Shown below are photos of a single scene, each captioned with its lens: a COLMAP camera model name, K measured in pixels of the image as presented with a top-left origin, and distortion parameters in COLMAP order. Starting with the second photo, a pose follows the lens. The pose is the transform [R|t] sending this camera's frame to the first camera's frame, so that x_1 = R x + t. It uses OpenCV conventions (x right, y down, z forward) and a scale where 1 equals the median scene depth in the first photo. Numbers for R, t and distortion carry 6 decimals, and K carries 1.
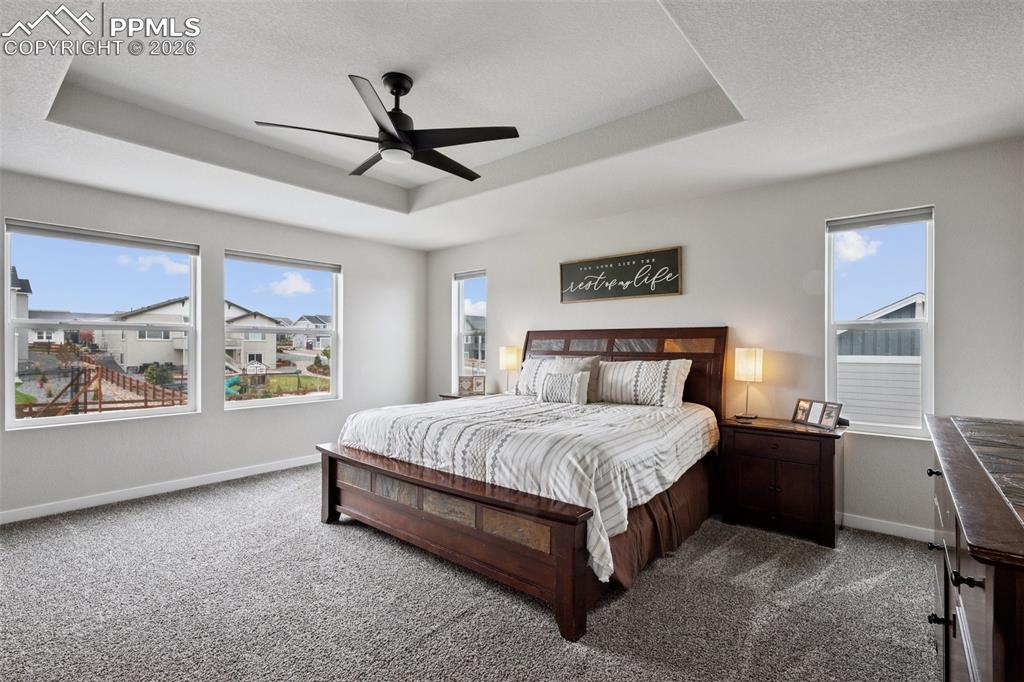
lens RADIAL K [[471.5, 0, 502.5], [0, 471.5, 343.7], [0, 0, 1]] dist [0.000032, 0.000093]
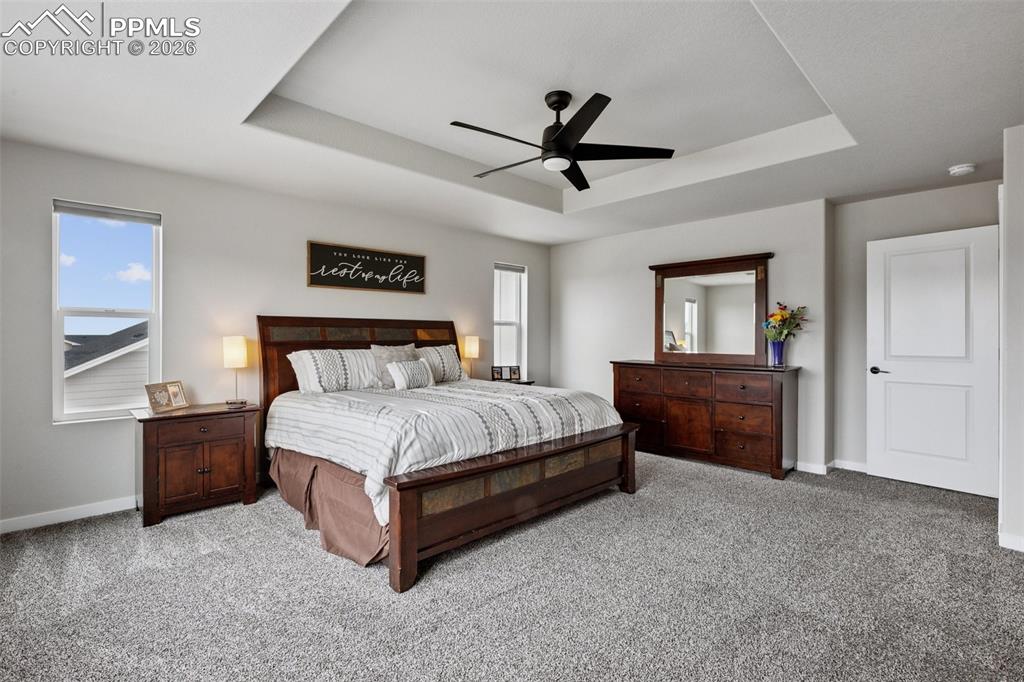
lens RADIAL K [[471.5, 0, 502.6], [0, 471.5, 337.8], [0, 0, 1]] dist [0.000032, 0.000093]
pose [[0.103354, 0.000175, 0.994645, -0.812856], [0.002232, 0.999997, -0.000408, 0.012348], [-0.994642, 0.002262, 0.103353, 0.627843]]
